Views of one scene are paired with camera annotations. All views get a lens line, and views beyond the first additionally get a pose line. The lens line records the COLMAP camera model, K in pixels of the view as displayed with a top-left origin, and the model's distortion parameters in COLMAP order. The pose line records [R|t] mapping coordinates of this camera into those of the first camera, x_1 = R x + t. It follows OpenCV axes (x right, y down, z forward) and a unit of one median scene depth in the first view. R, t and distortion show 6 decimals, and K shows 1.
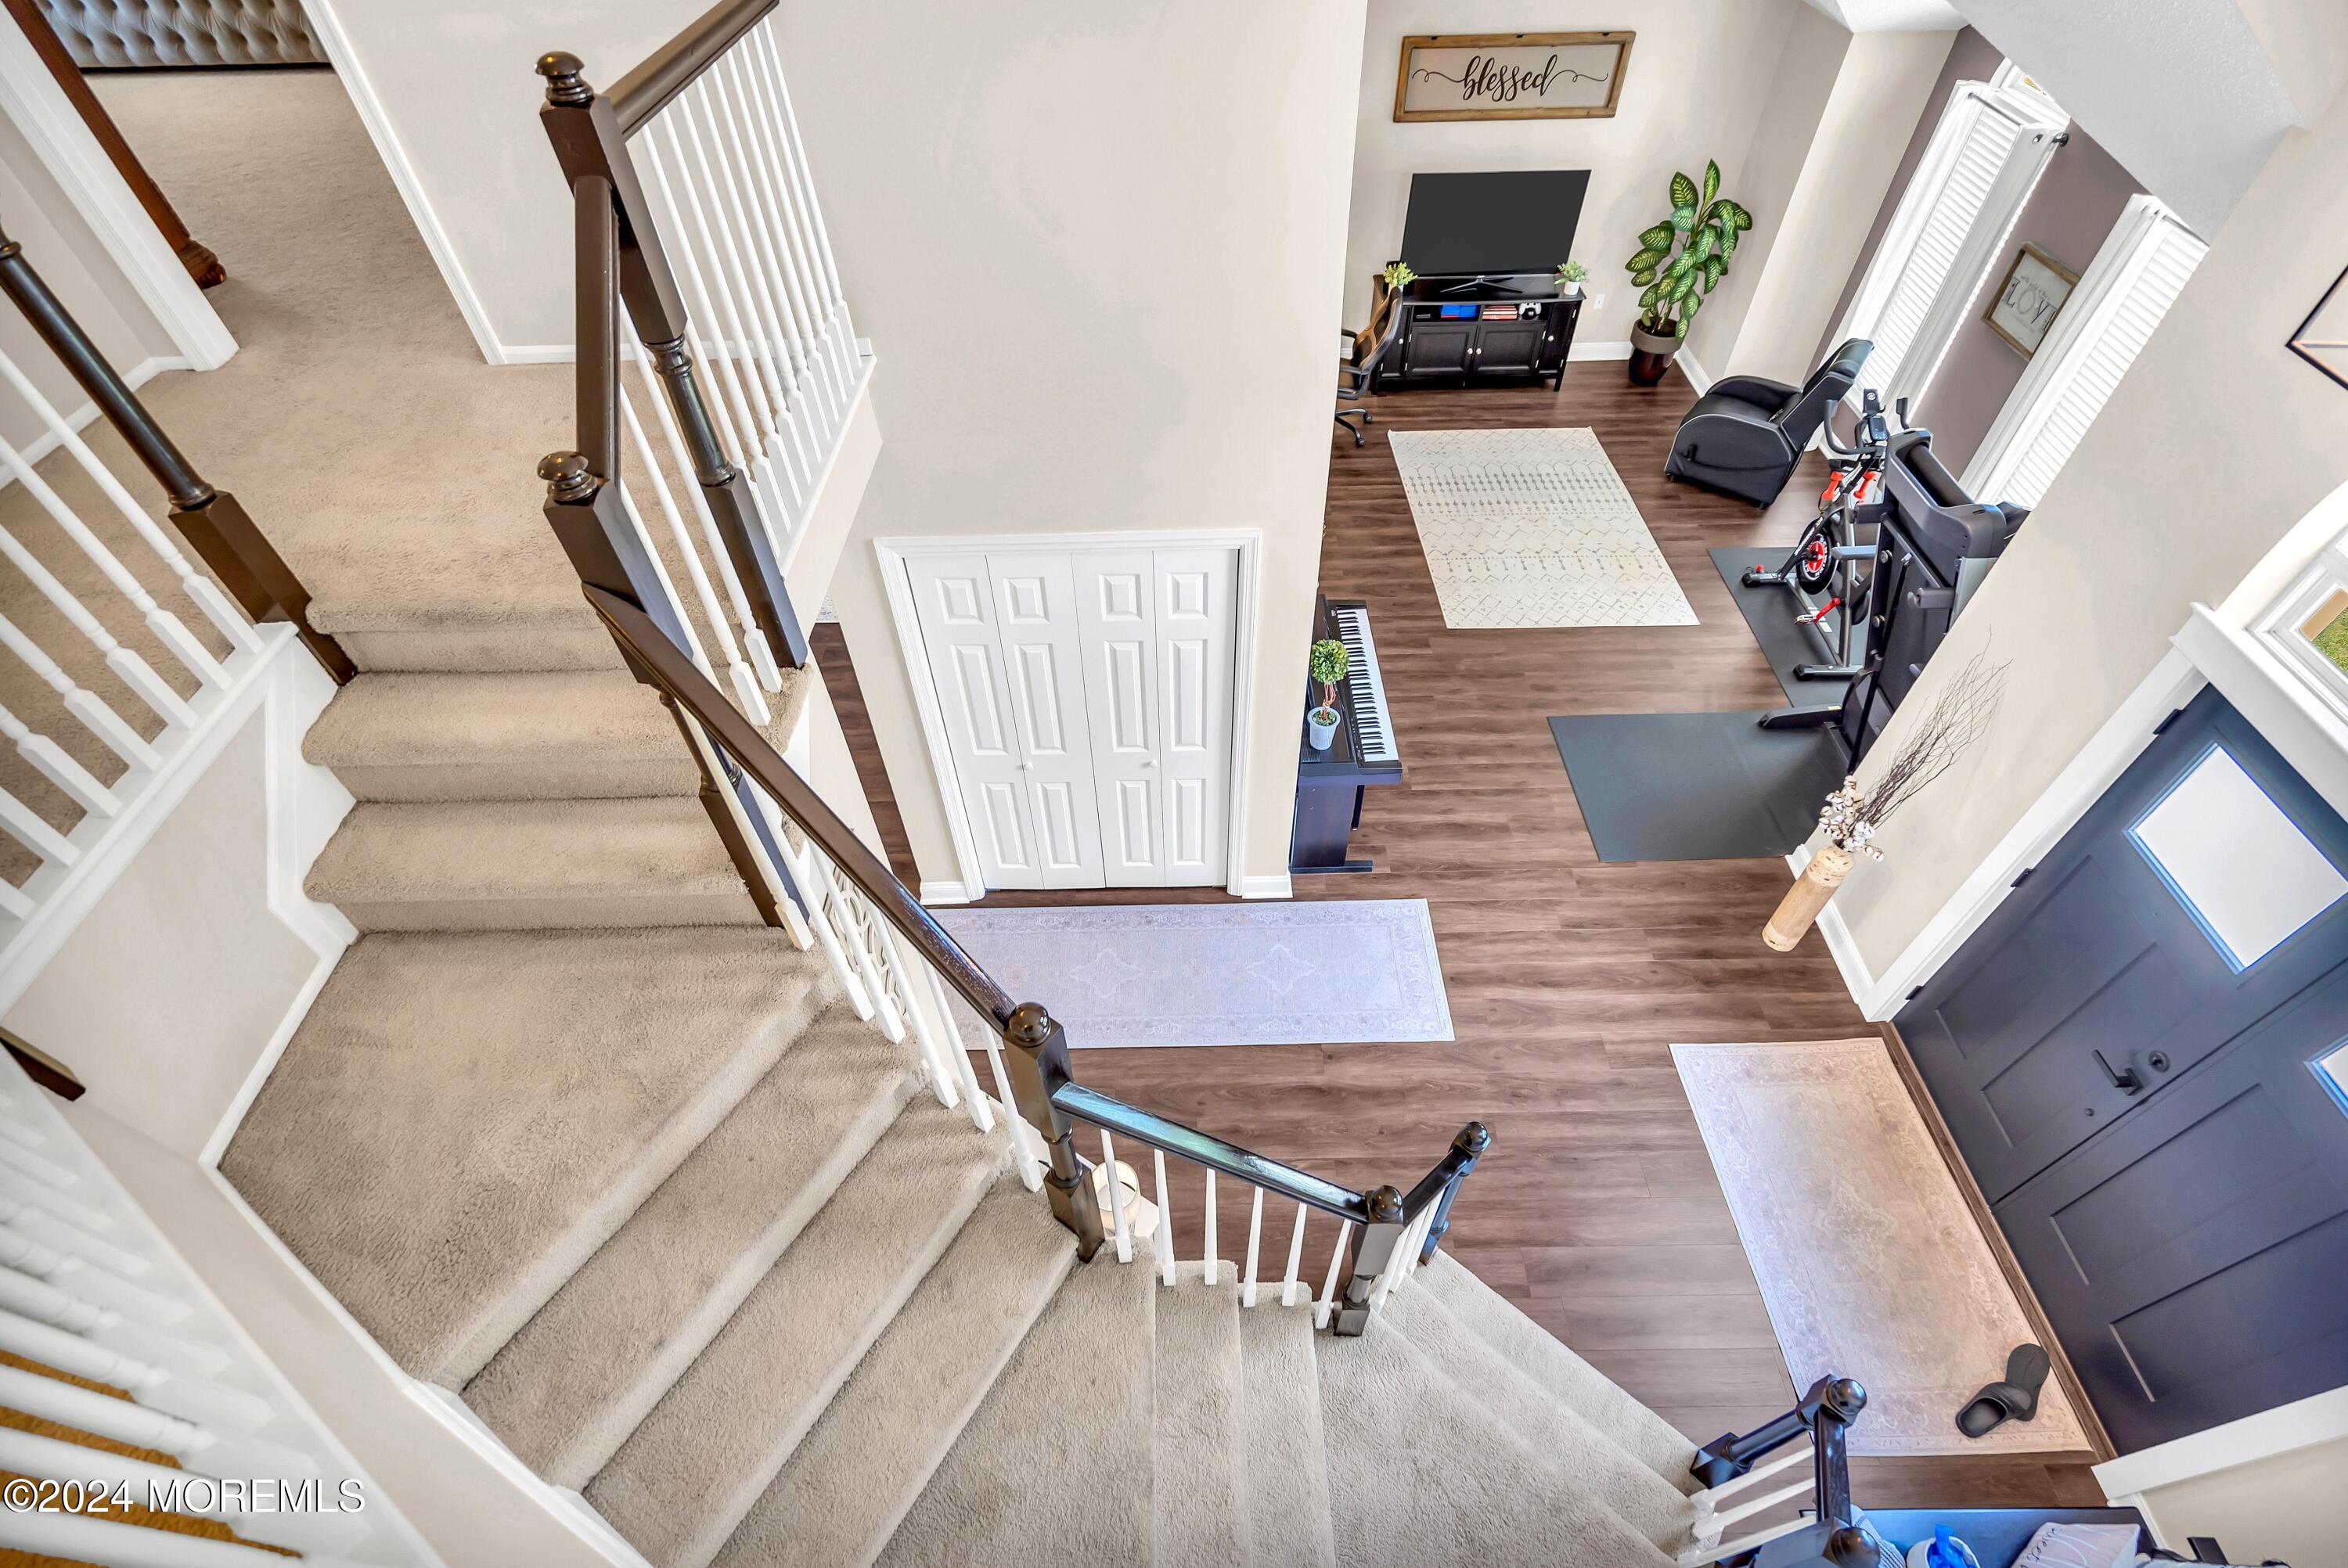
lens RADIAL K [[1083.5, 0, 1173.6], [0, 1083.5, 786.4], [0, 0, 1]] dist [0.003792, -0.000046]
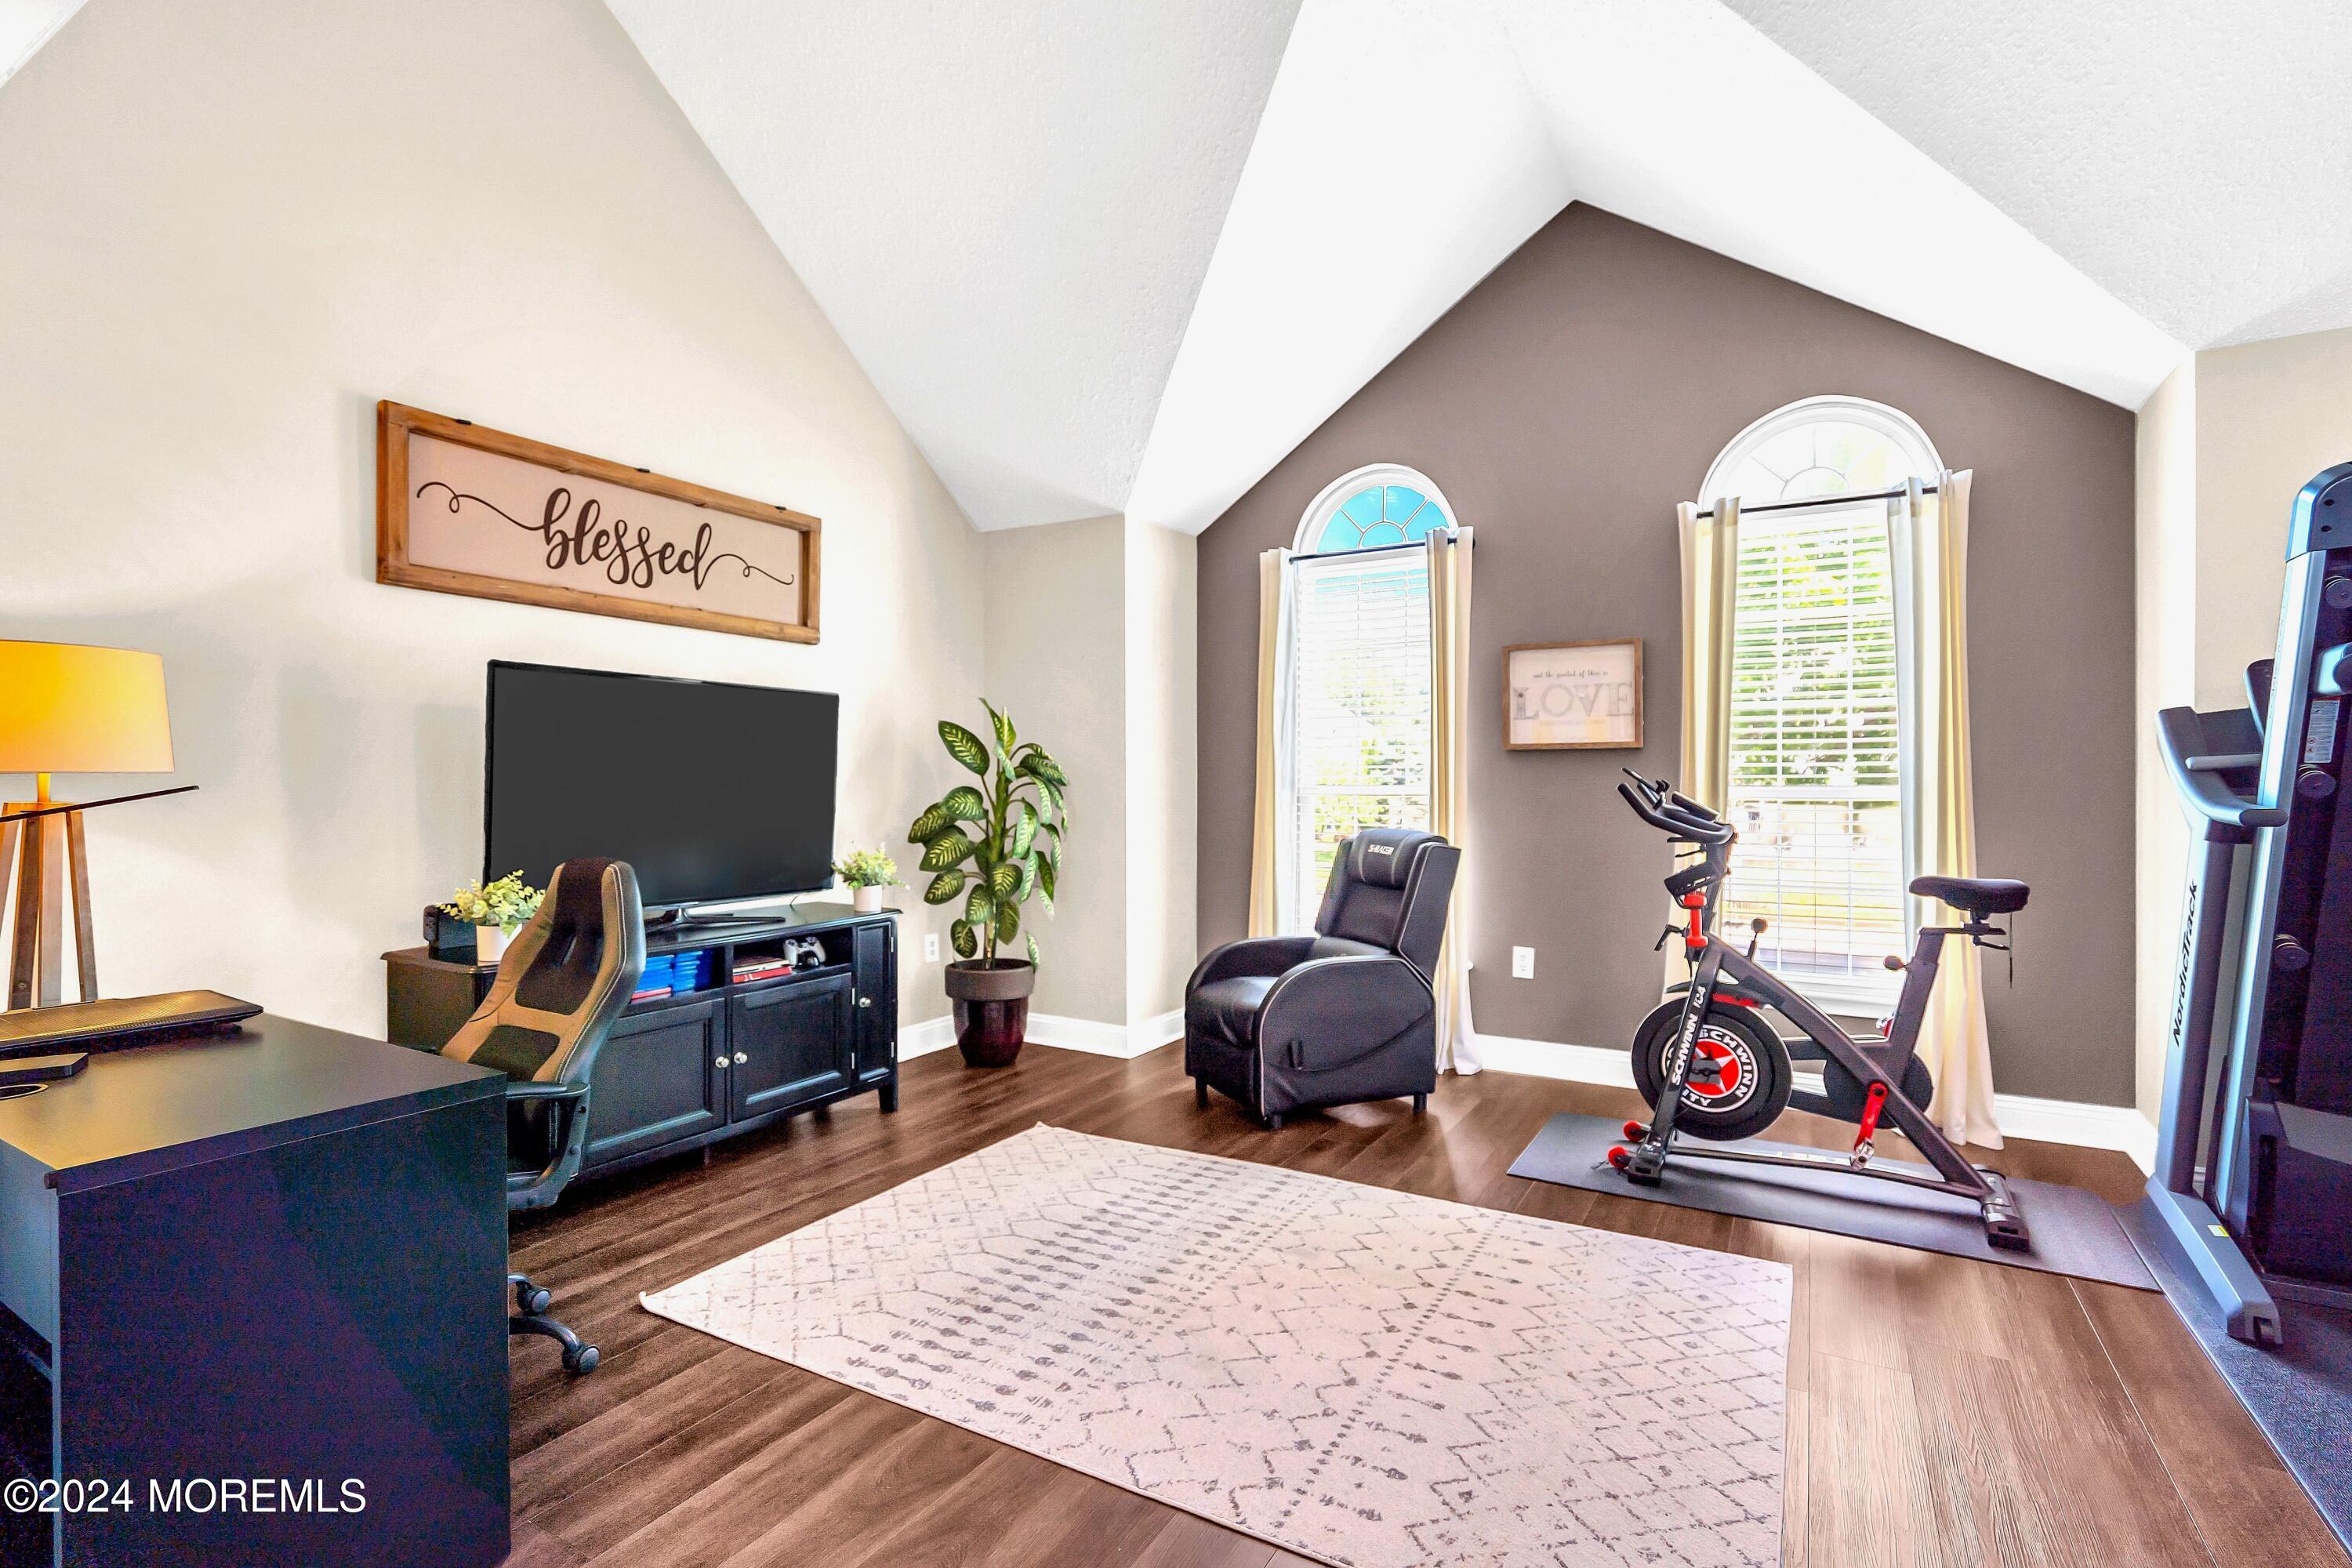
lens RADIAL K [[1085.5, 0, 1175.2], [0, 1085.5, 784.1], [0, 0, 1]] dist [0.003792, -0.000046]
pose [[0.506525, 0.017273, 0.862052, 0.009359], [0.632951, 0.671467, -0.385364, -0.232430], [-0.585496, 0.740833, 0.329182, 0.771928]]
